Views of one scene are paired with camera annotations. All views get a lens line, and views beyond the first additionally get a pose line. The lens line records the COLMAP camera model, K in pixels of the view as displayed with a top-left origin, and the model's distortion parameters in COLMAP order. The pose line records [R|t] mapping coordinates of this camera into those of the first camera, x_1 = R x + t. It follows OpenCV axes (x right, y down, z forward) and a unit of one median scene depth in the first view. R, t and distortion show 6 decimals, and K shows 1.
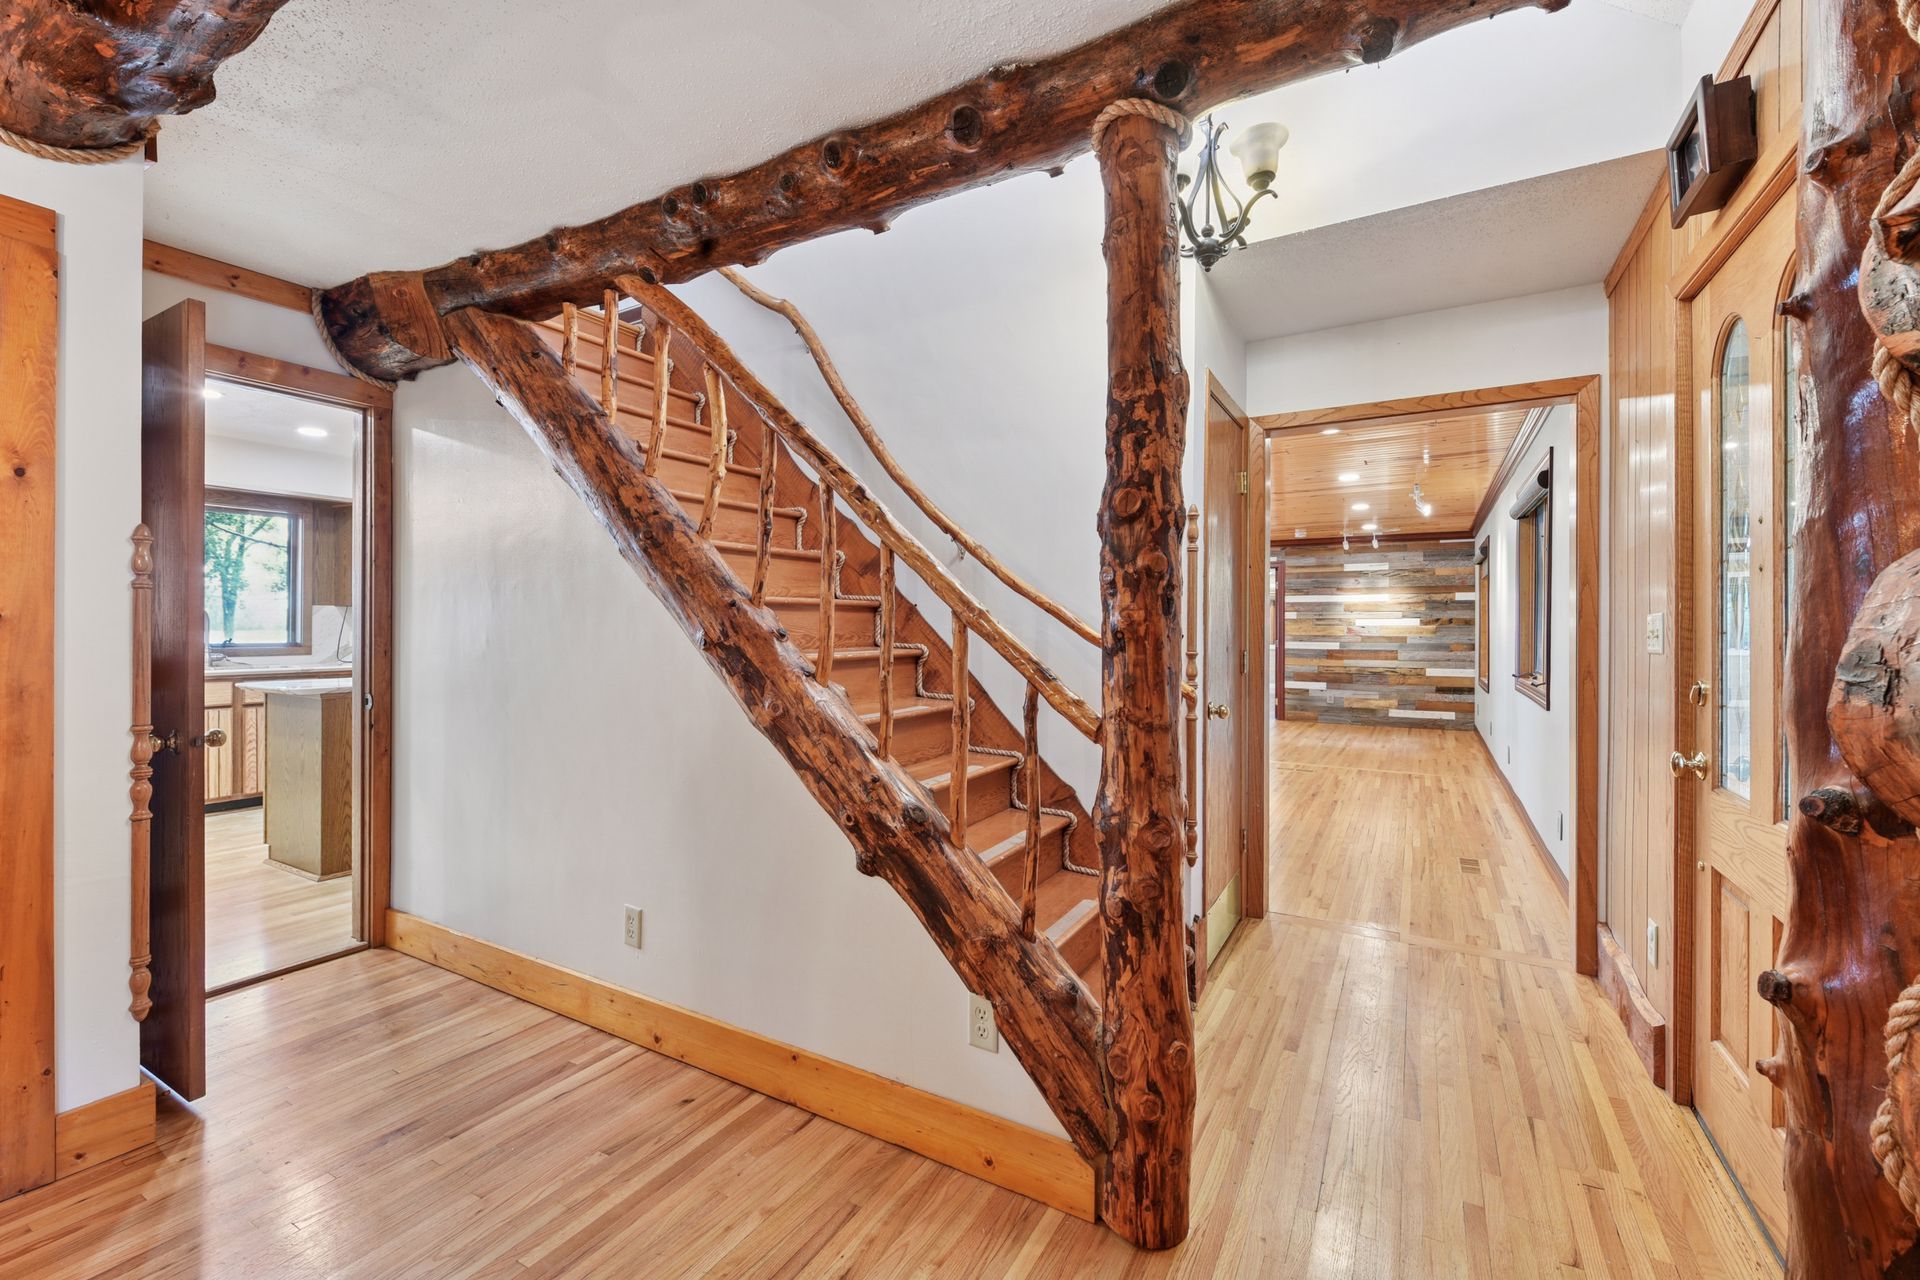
lens RADIAL K [[799.4, 0, 967.8], [0, 799.4, 632.7], [0, 0, 1]] dist [0.012222, 0.000133]
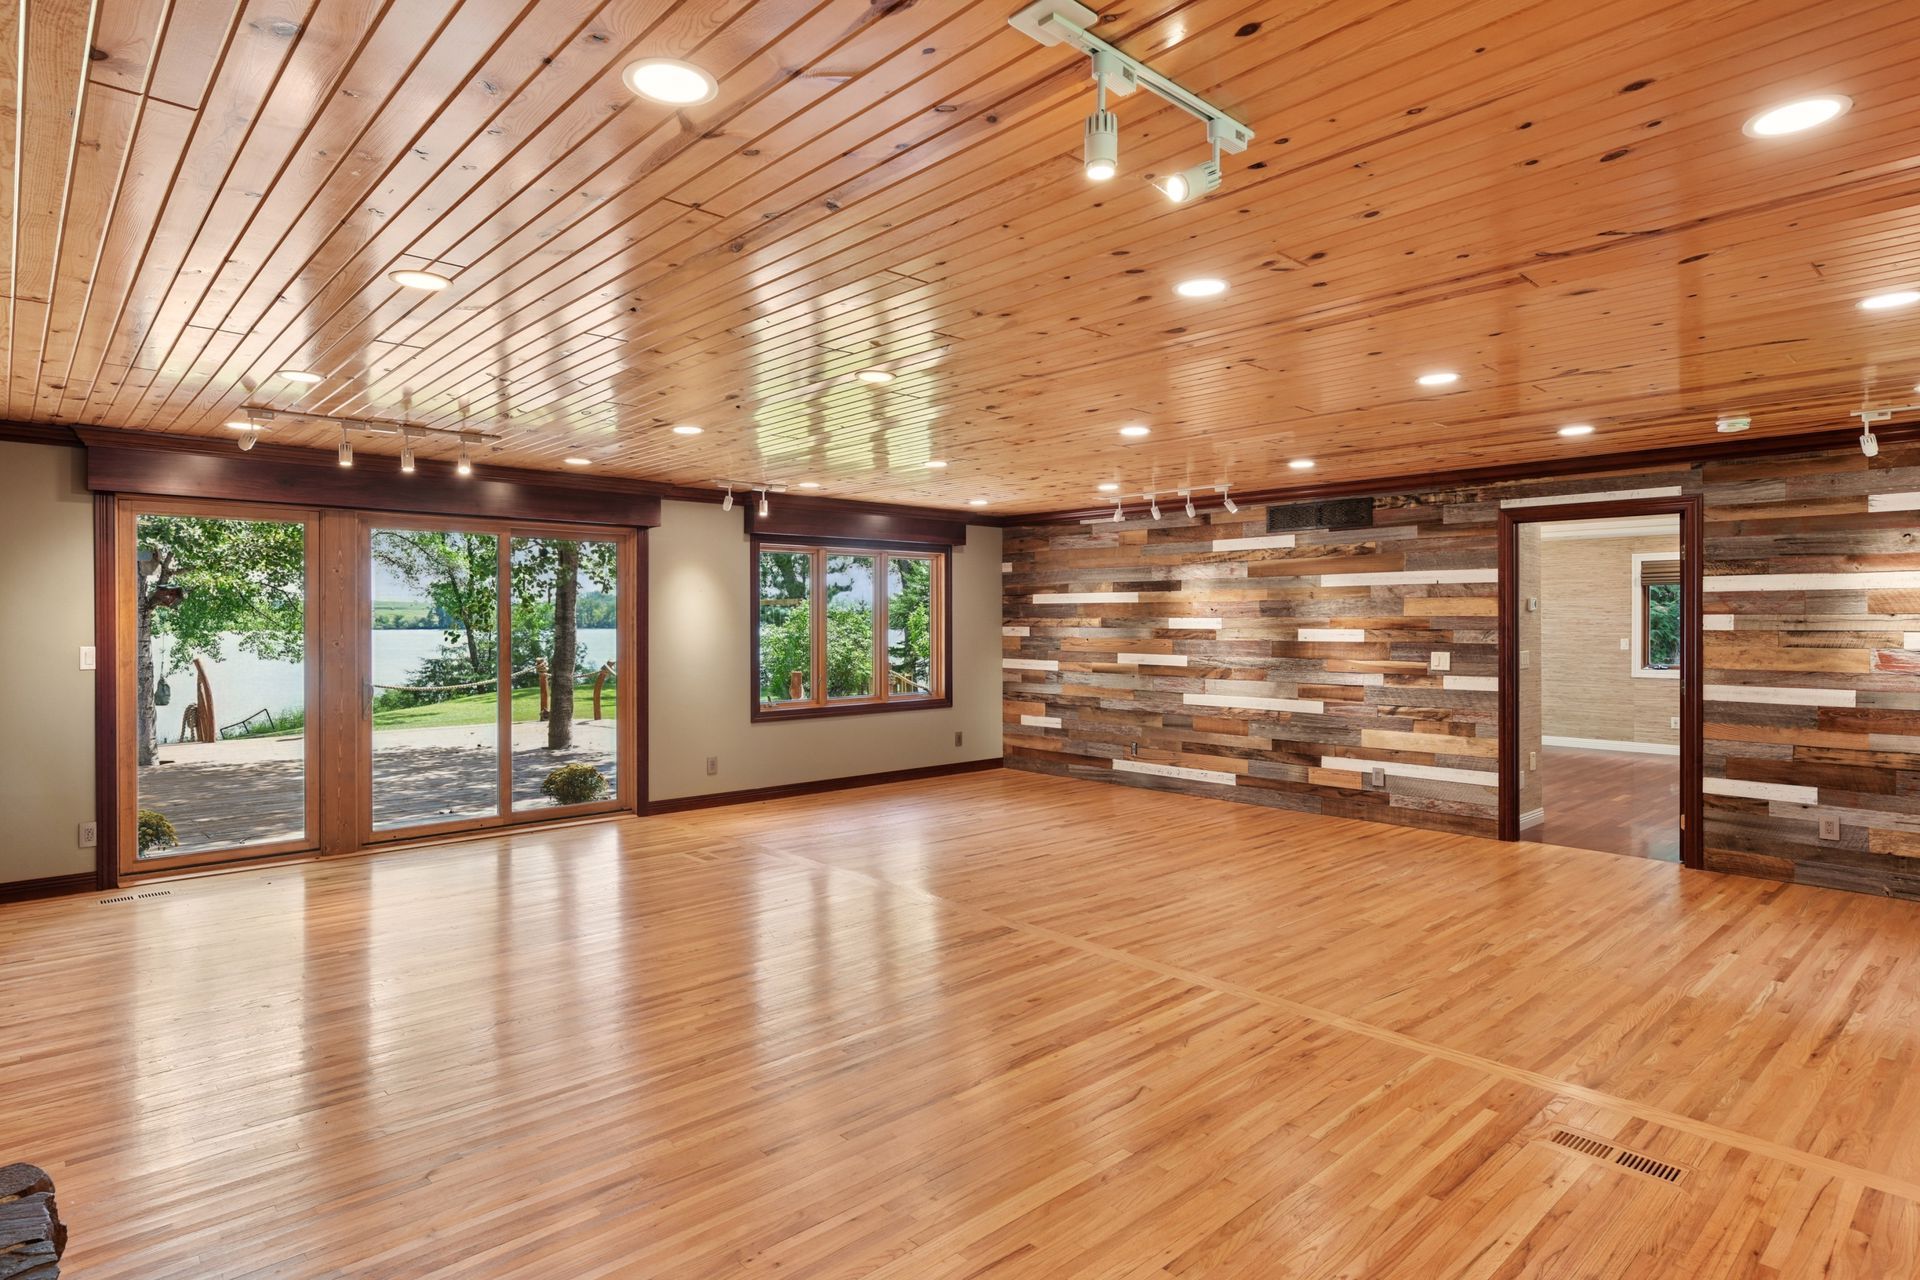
lens RADIAL K [[1038.9, 0, 962.0], [0, 1038.9, 630.6], [0, 0, 1]] dist [0.002754, -0.001018]
pose [[0.952341, -0.002893, -0.305021, 0.193662], [0.002561, 0.999996, -0.001489, -0.017980], [0.305024, 0.000637, 0.952344, 0.361777]]
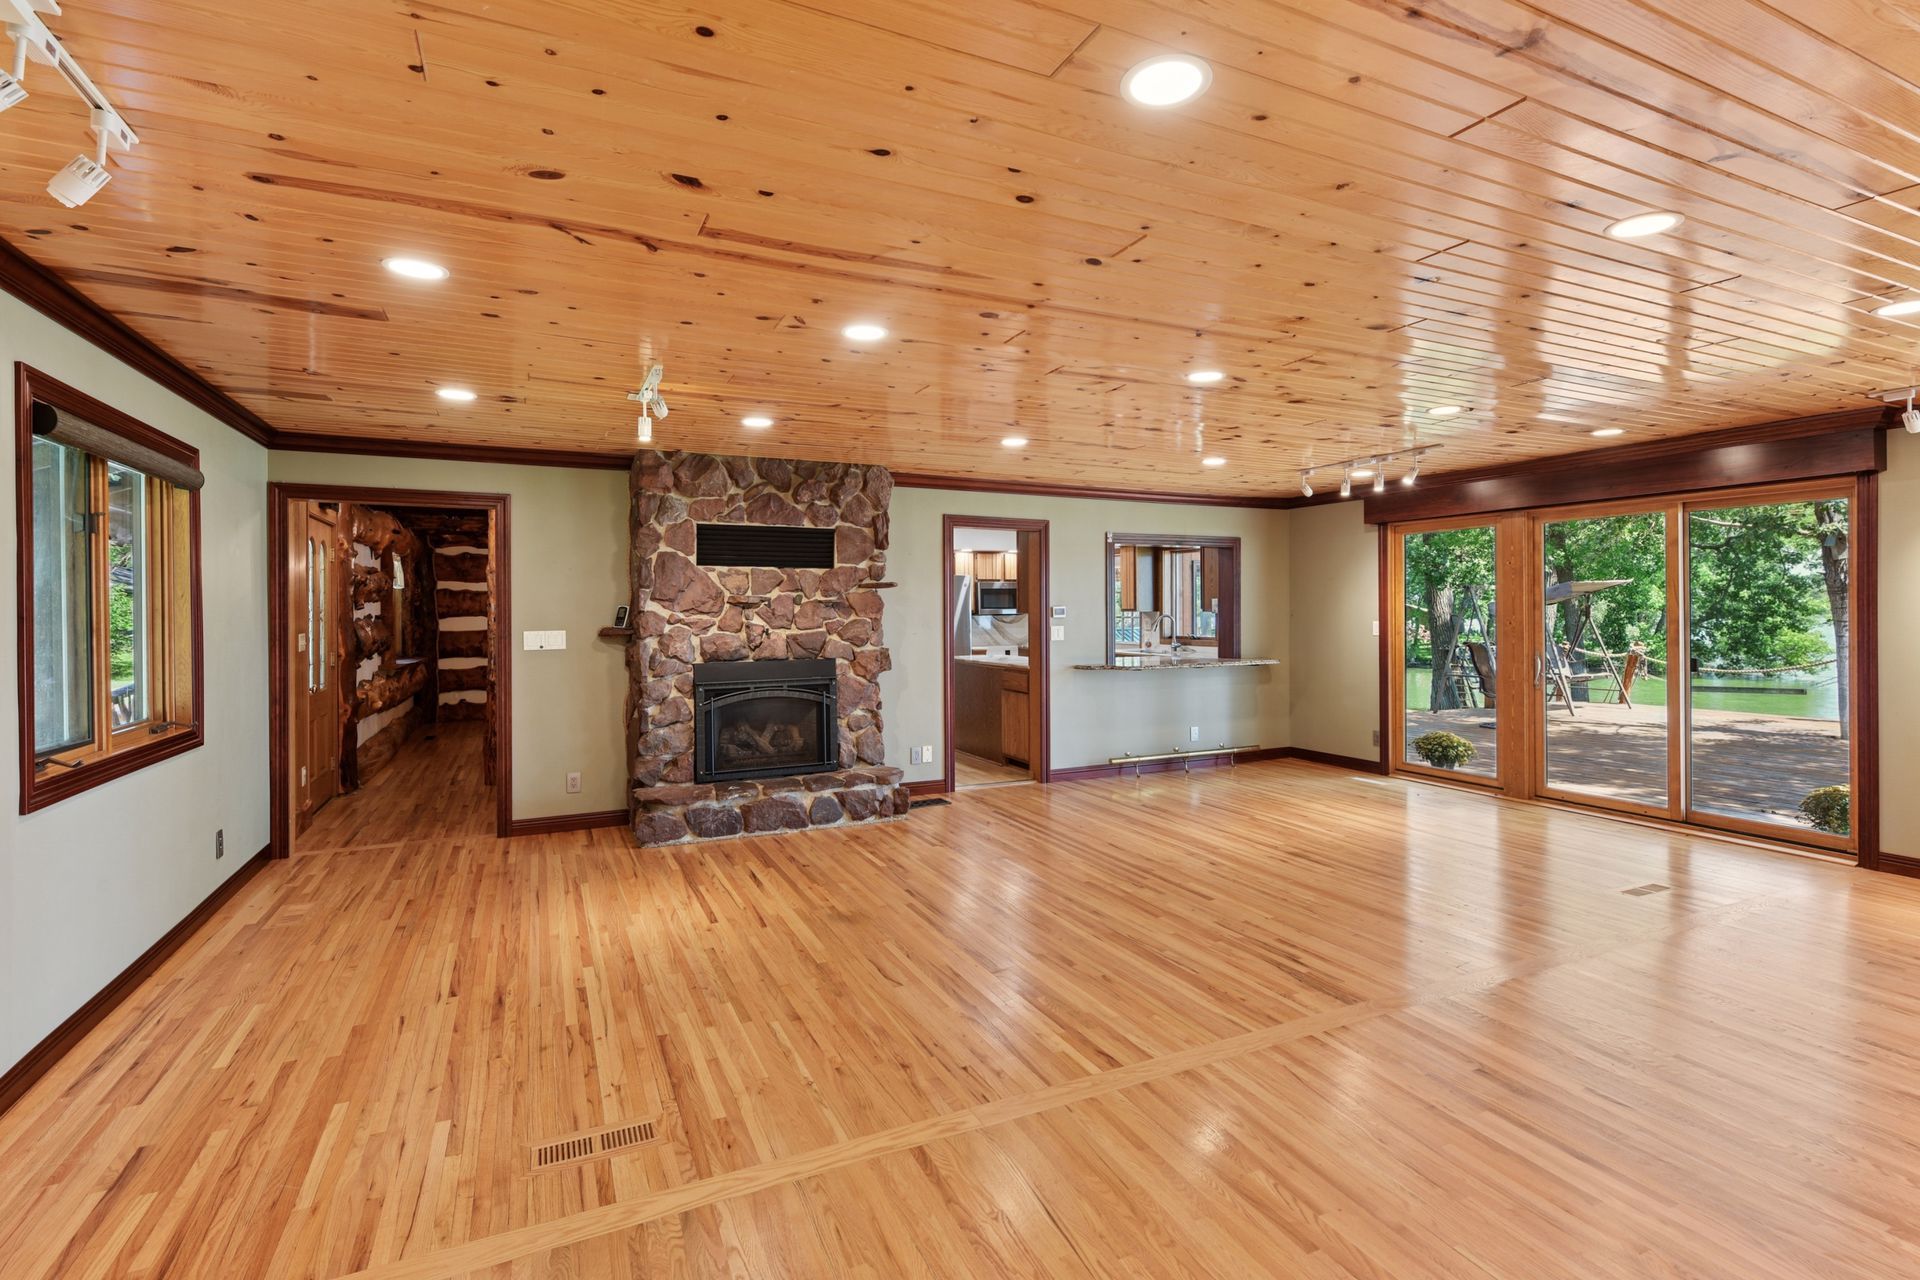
lens RADIAL K [[911.3, 0, 969.8], [0, 911.3, 621.4], [0, 0, 1]] dist [0.001222, -0.000356]
pose [[-0.577844, 0.009259, -0.816095, 0.399776], [-0.002942, 0.999906, 0.013427, -0.020694], [0.816142, 0.010160, -0.577762, 0.864653]]
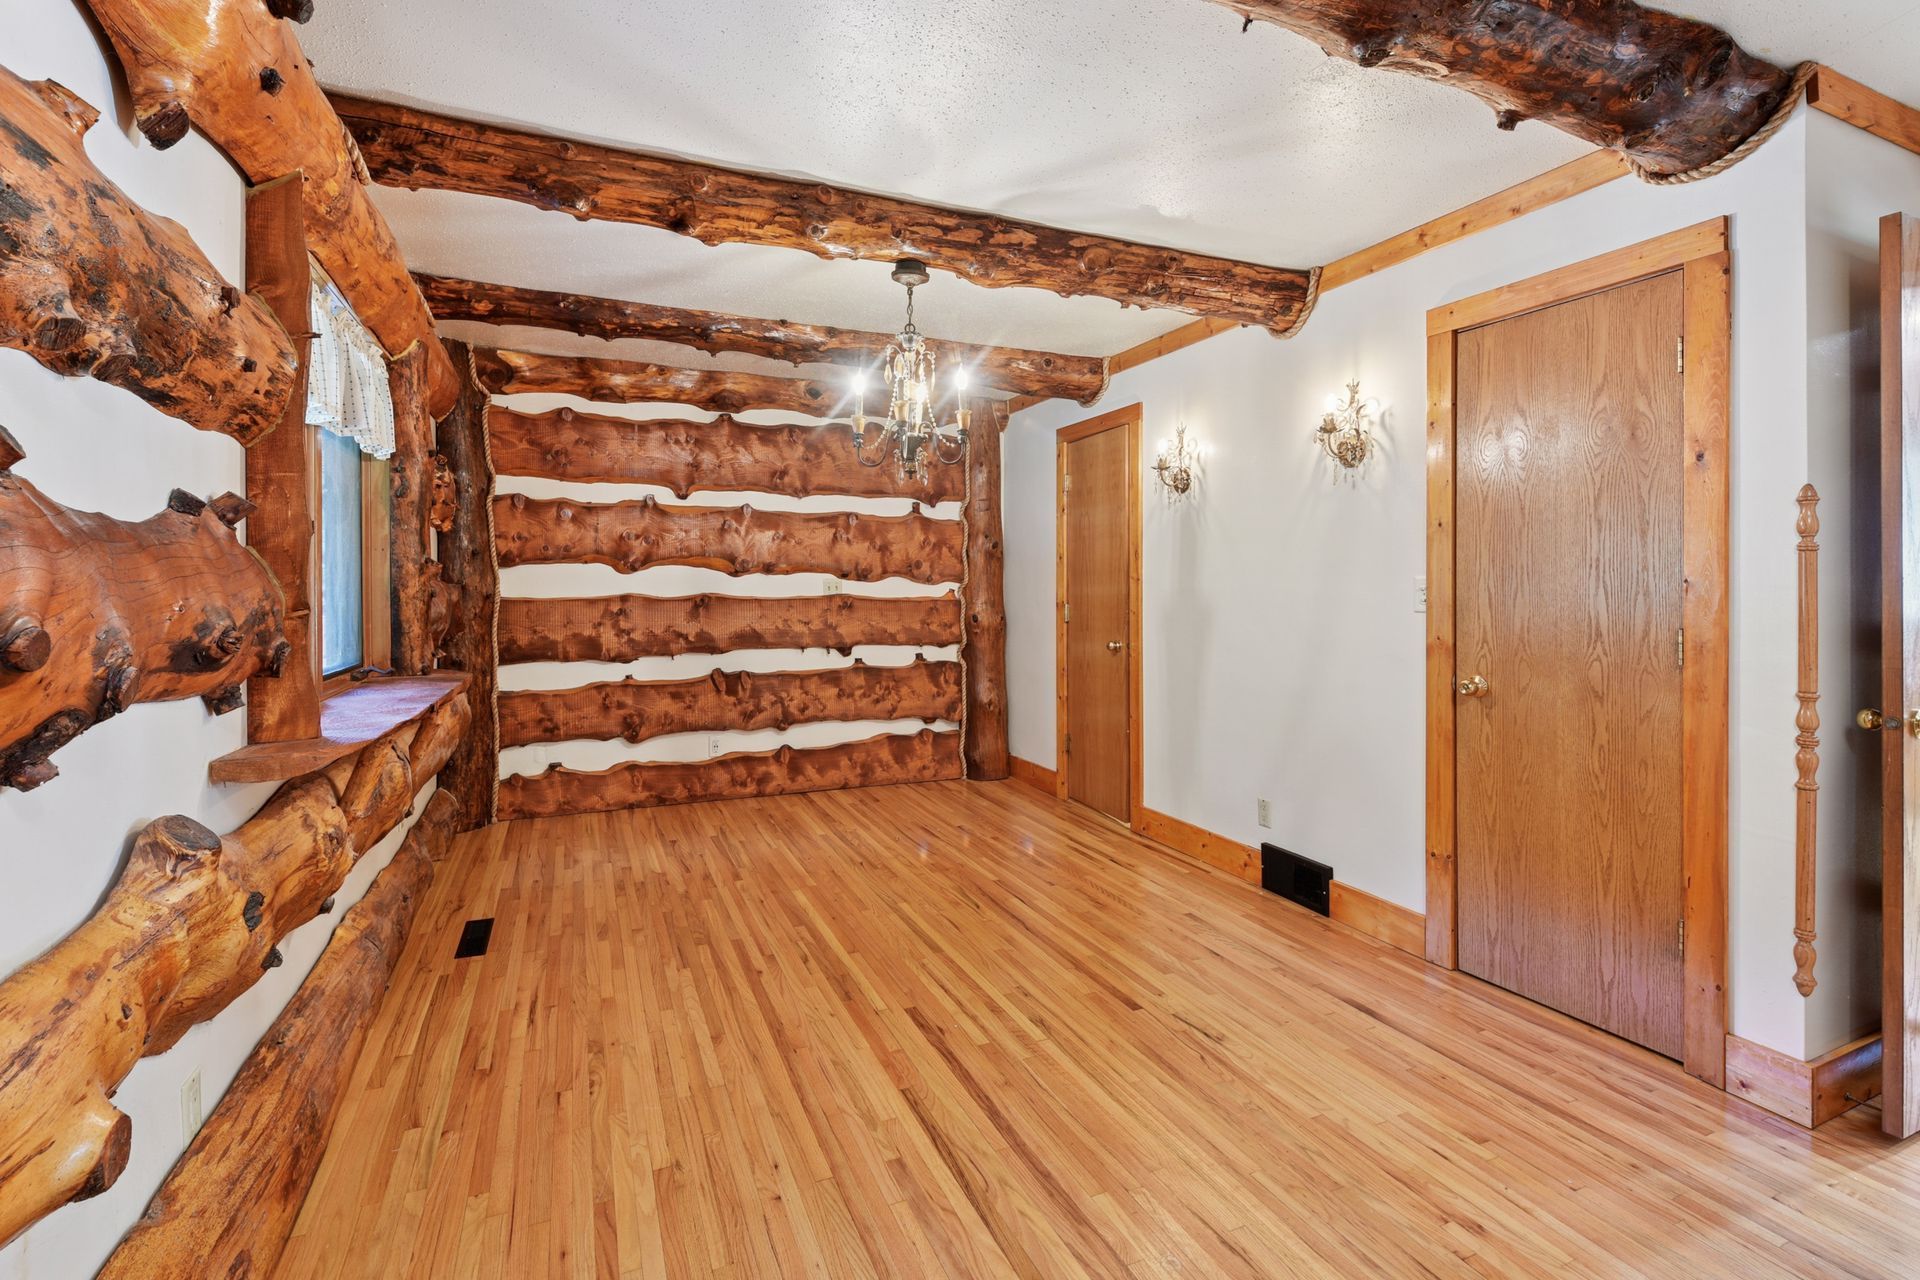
lens RADIAL K [[858.6, 0, 991.3], [0, 858.6, 588.8], [0, 0, 1]] dist [0.001659, -0.000456]
pose [[-0.572201, 0.005121, -0.820097, 0.269508], [0.000289, 0.999982, 0.006042, -0.012052], [0.820113, 0.003221, -0.572192, 0.572261]]
